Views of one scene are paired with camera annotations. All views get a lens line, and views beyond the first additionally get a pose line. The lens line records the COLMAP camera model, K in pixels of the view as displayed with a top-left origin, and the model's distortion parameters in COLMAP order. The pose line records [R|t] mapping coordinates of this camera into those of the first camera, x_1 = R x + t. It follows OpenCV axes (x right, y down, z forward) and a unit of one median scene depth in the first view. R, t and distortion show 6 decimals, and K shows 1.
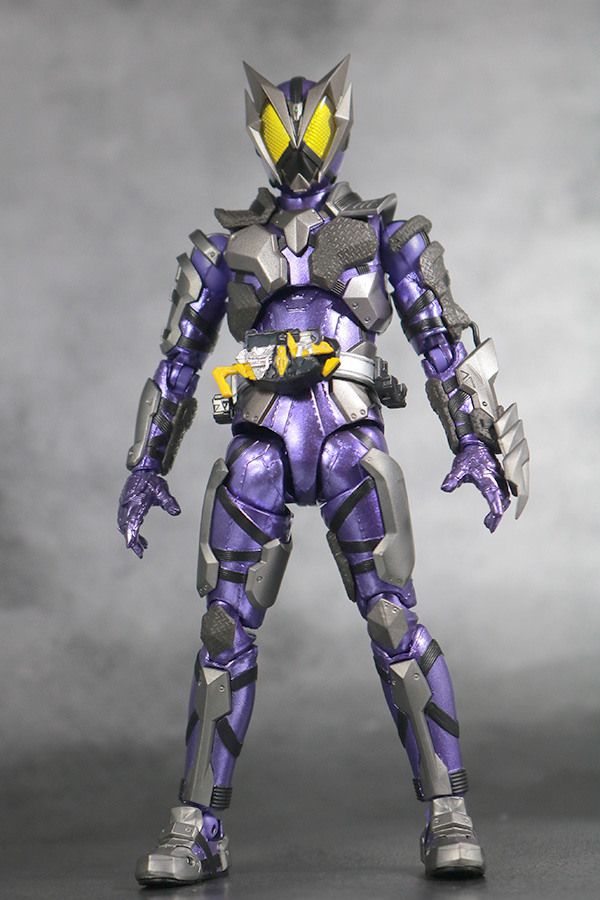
lens RADIAL K [[2158.0, 0, 299.3], [0, 2158.0, 445.2], [0, 0, 1]] dist [0.038559, 0.000000]
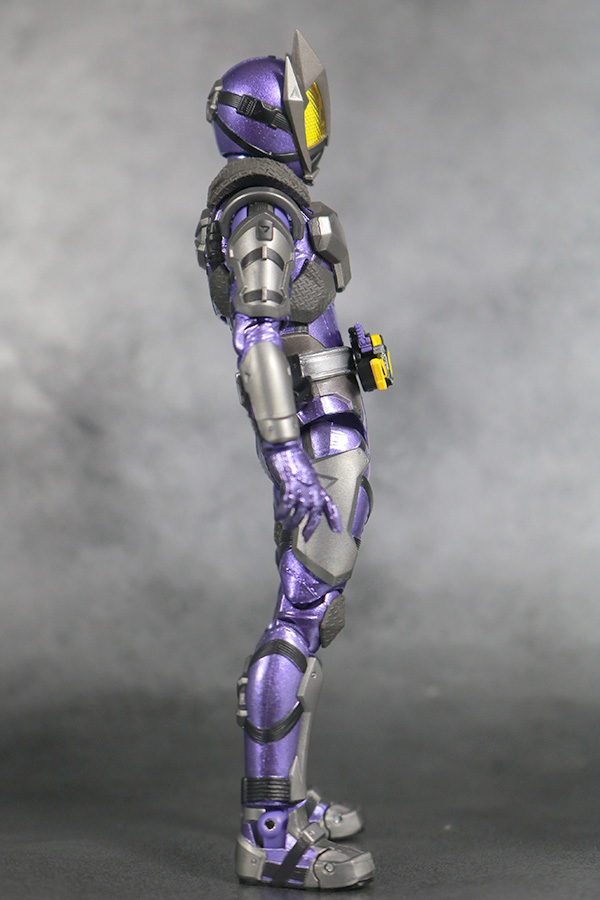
lens RADIAL K [[2158.0, 0, 297.0], [0, 2158.0, 446.9], [0, 0, 1]] dist [0.038559, 0.000000]
pose [[0.959275, 0.047372, -0.278473, 0.329541], [-0.028966, 0.997137, 0.069843, -0.060617], [0.280984, -0.058932, 0.957901, 0.100829]]
